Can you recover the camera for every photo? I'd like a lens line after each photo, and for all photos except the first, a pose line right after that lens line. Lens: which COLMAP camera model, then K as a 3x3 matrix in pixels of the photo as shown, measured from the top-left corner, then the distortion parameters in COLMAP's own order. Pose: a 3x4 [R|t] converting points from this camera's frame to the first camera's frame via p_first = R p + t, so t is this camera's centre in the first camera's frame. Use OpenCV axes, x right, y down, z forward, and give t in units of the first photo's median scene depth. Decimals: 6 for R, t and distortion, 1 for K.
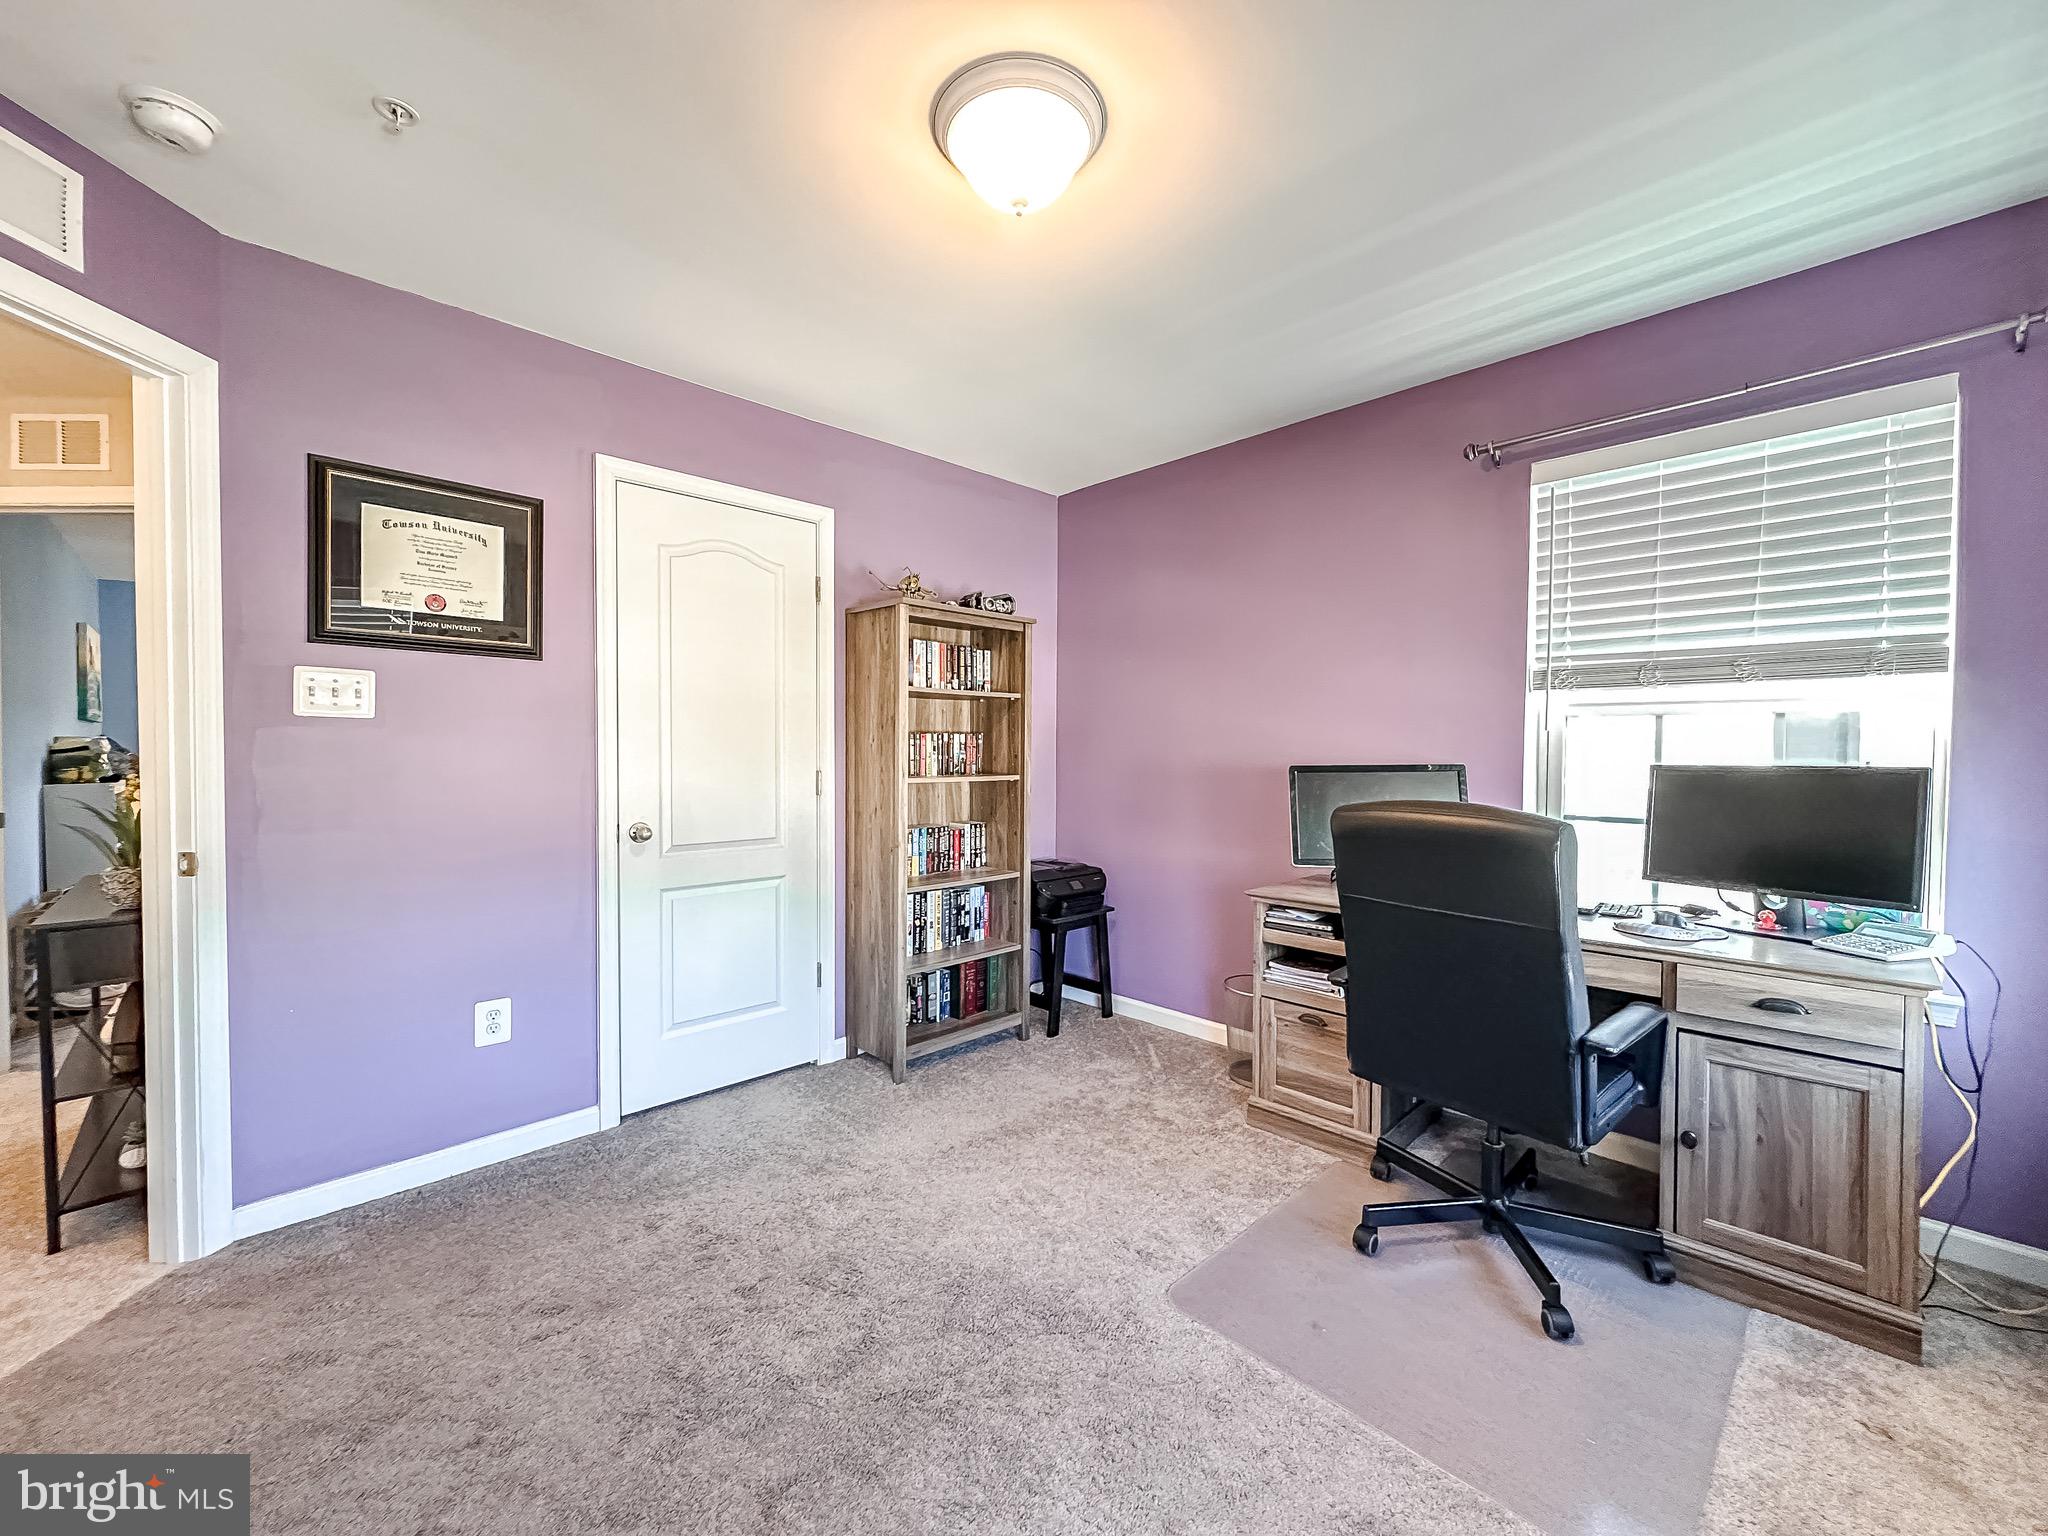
lens RADIAL K [[820.6, 0, 1020.4], [0, 820.6, 769.4], [0, 0, 1]] dist [-0.002054, 0.000496]
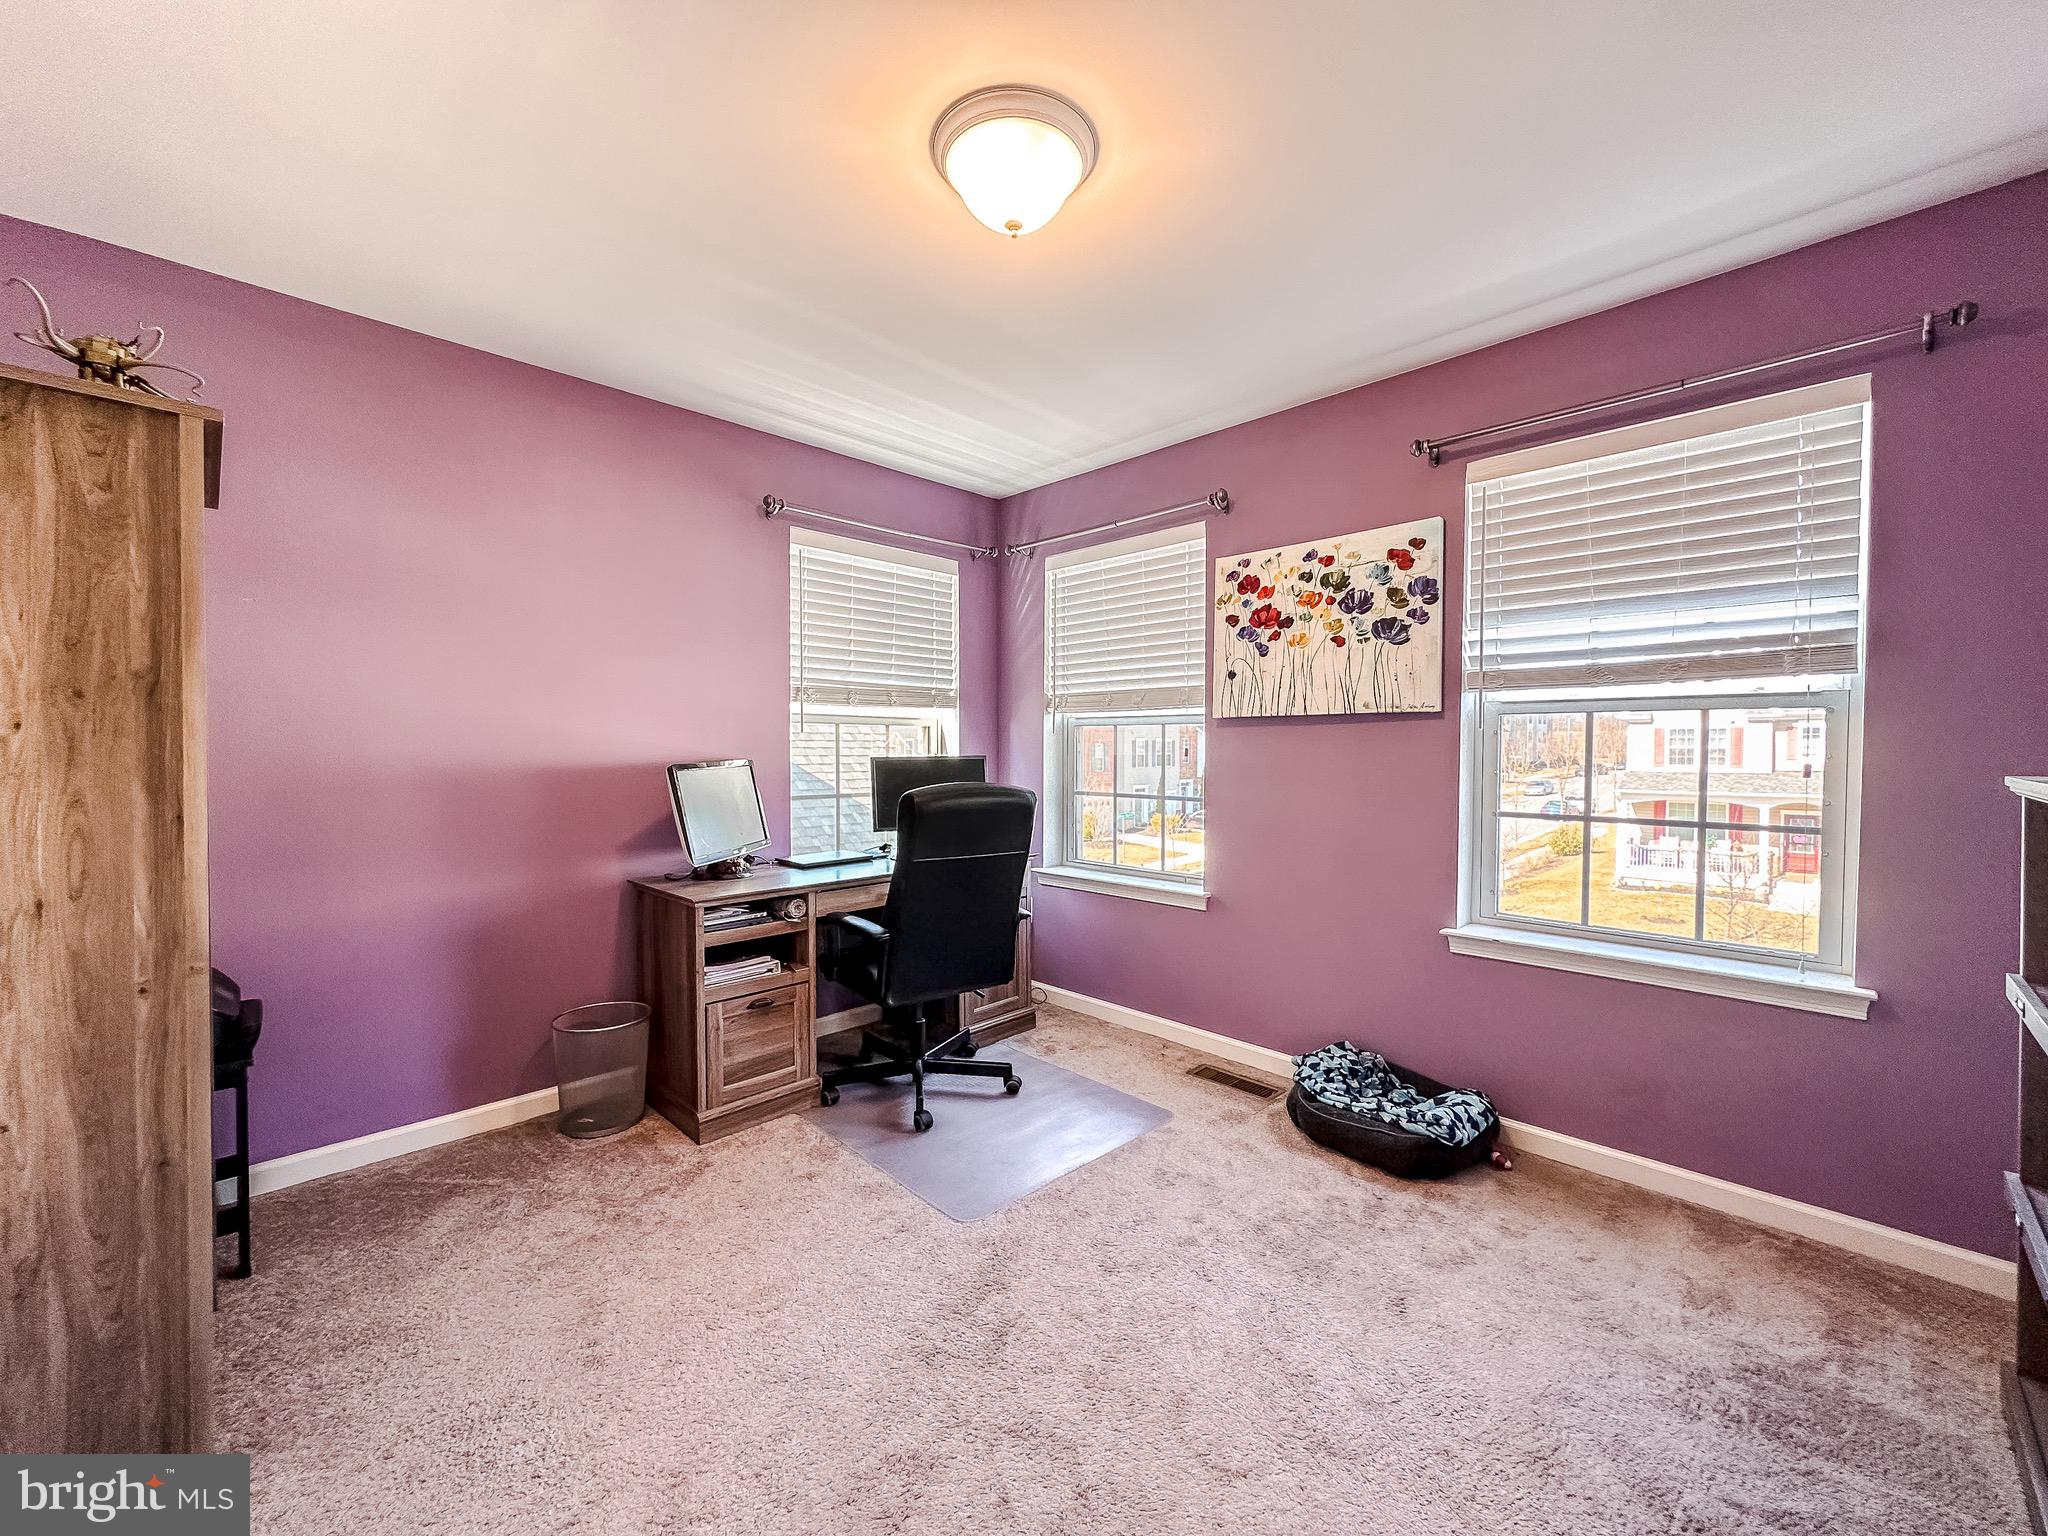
lens RADIAL K [[820.6, 0, 1020.4], [0, 820.6, 769.4], [0, 0, 1]] dist [-0.002054, 0.000496]
pose [[-0.004932, -0.033192, 0.999437, -0.728003], [0.020364, 0.999238, 0.033286, -0.026496], [-0.999780, 0.020517, -0.004252, 0.694273]]
